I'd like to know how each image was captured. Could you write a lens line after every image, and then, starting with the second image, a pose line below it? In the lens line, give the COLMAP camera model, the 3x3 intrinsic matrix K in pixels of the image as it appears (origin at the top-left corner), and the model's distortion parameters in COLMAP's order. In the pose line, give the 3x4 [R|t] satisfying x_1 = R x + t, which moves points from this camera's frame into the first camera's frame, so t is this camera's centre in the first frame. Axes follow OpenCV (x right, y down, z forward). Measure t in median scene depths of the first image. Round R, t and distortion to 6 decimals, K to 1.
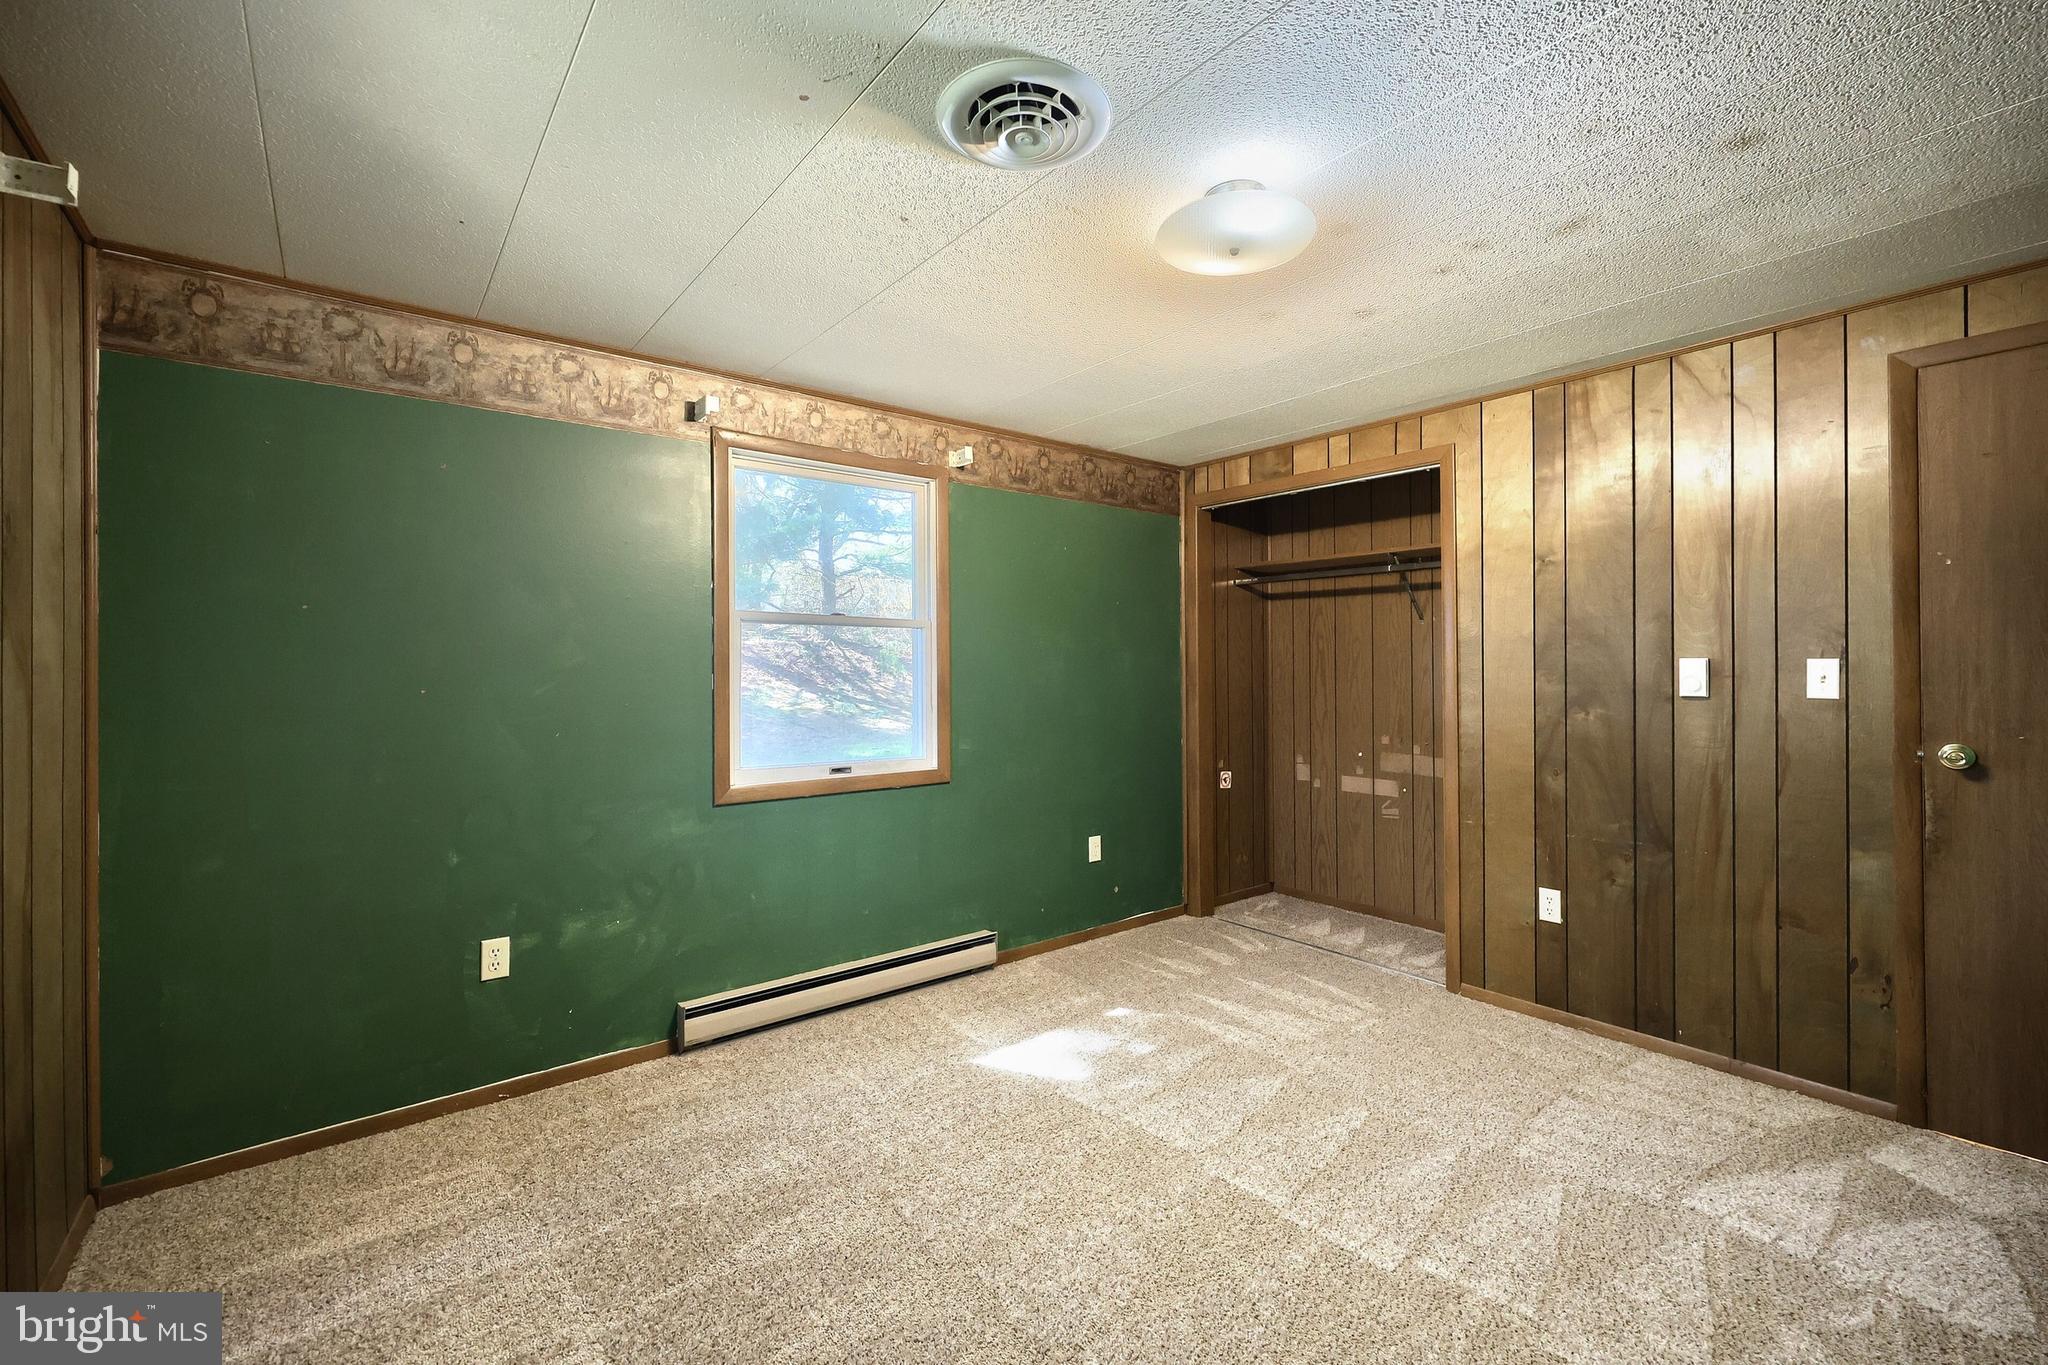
lens RADIAL K [[848.7, 0, 1016.5], [0, 848.7, 684.5], [0, 0, 1]] dist [-0.000629, 0.000082]
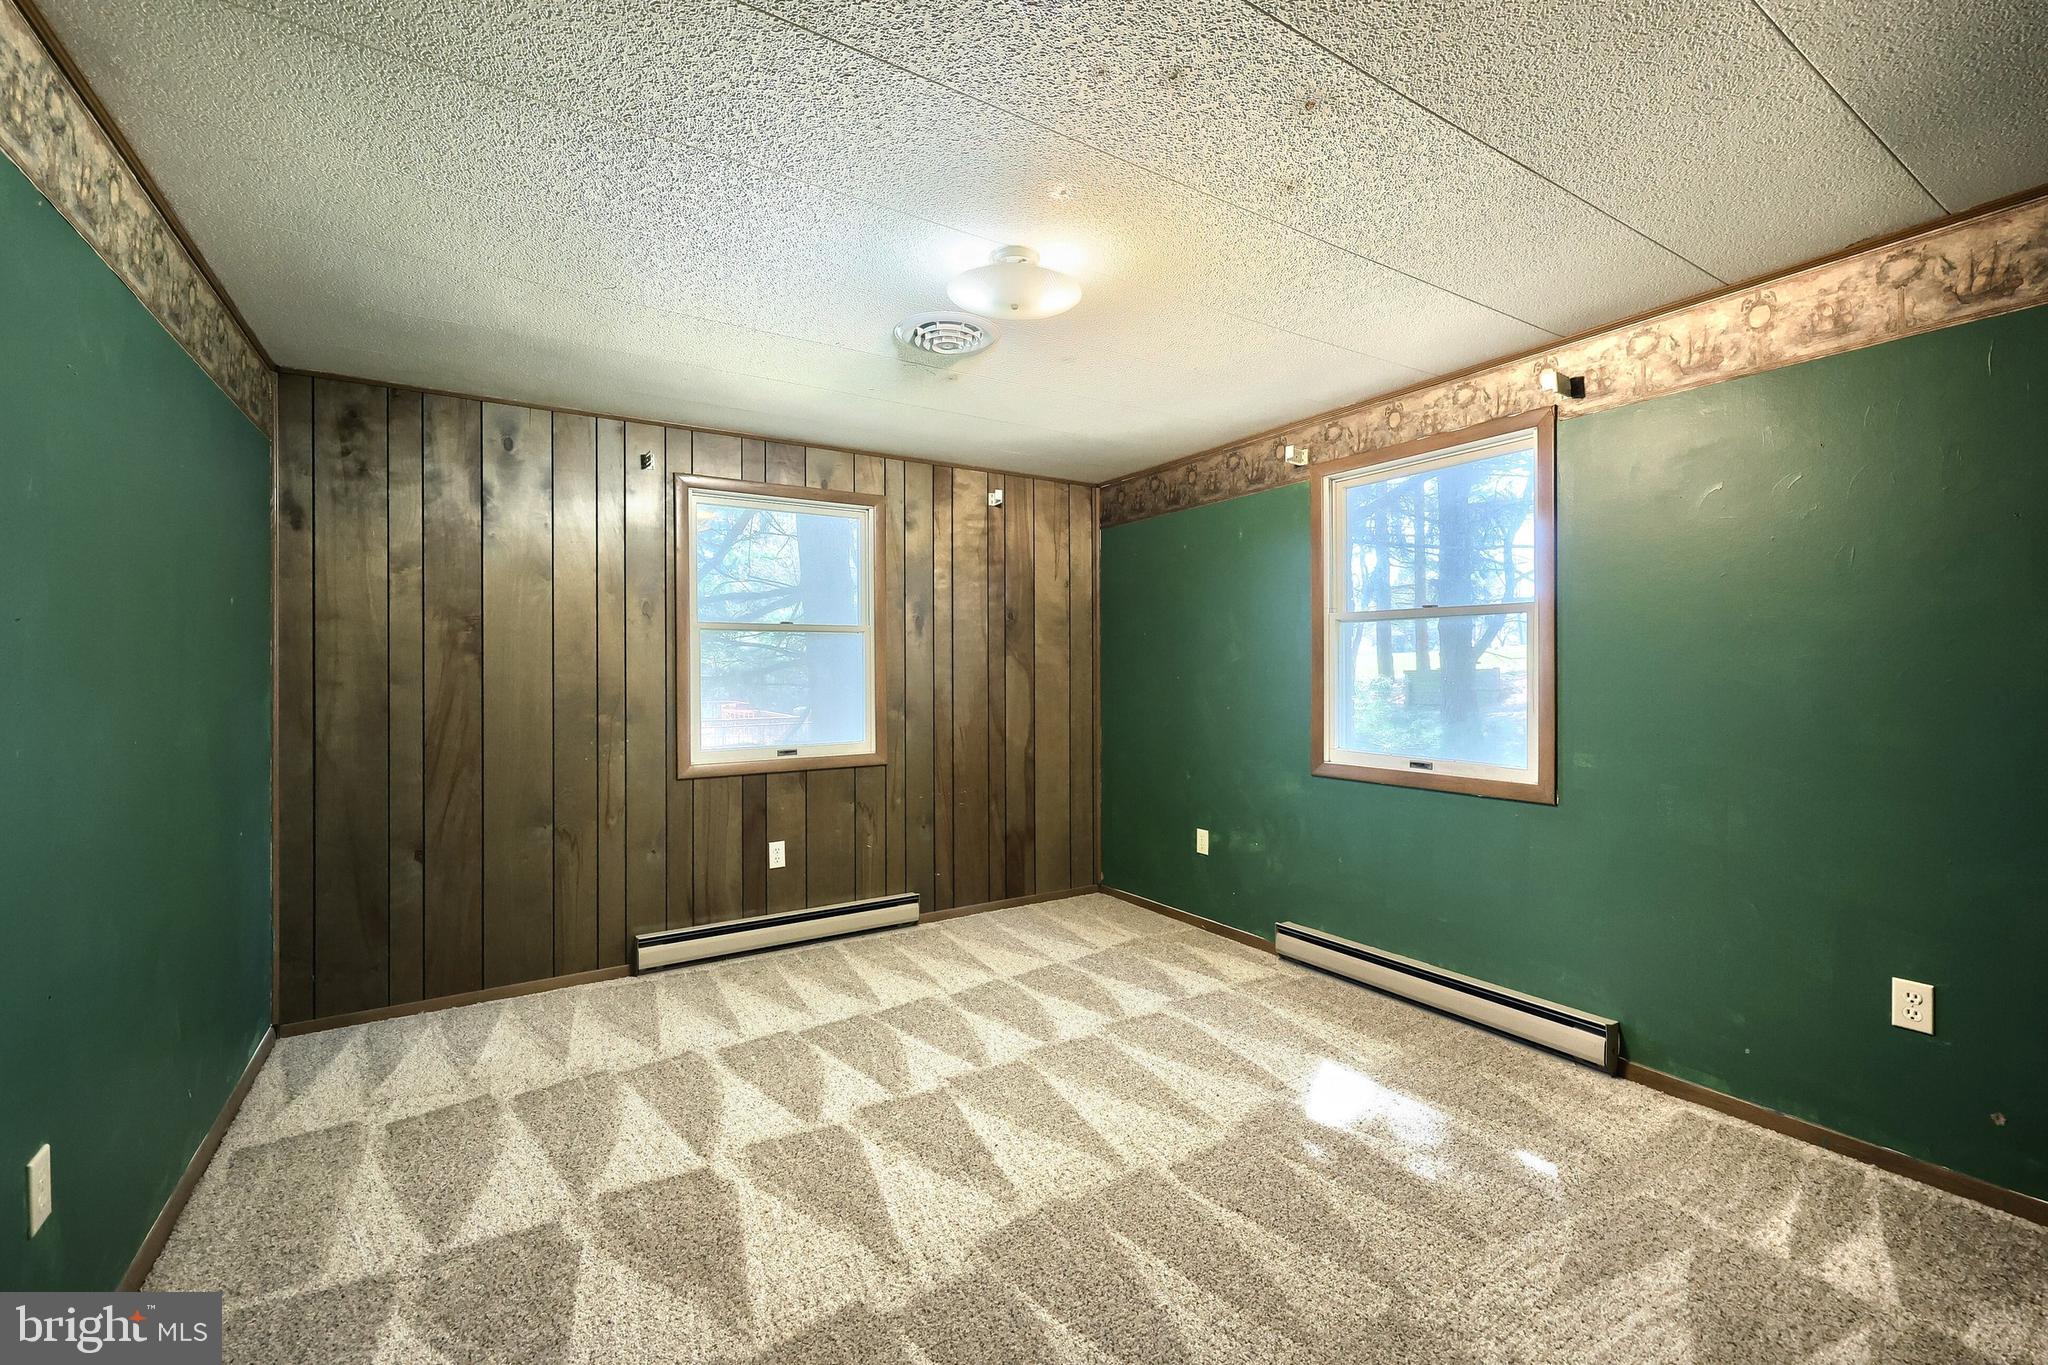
lens RADIAL K [[848.7, 0, 1016.5], [0, 848.7, 684.5], [0, 0, 1]] dist [-0.000629, 0.000082]
pose [[-0.102514, 0.025555, -0.994403, 0.807248], [-0.003115, 0.999657, 0.026011, -0.016615], [0.994727, 0.005764, -0.102399, 0.626164]]
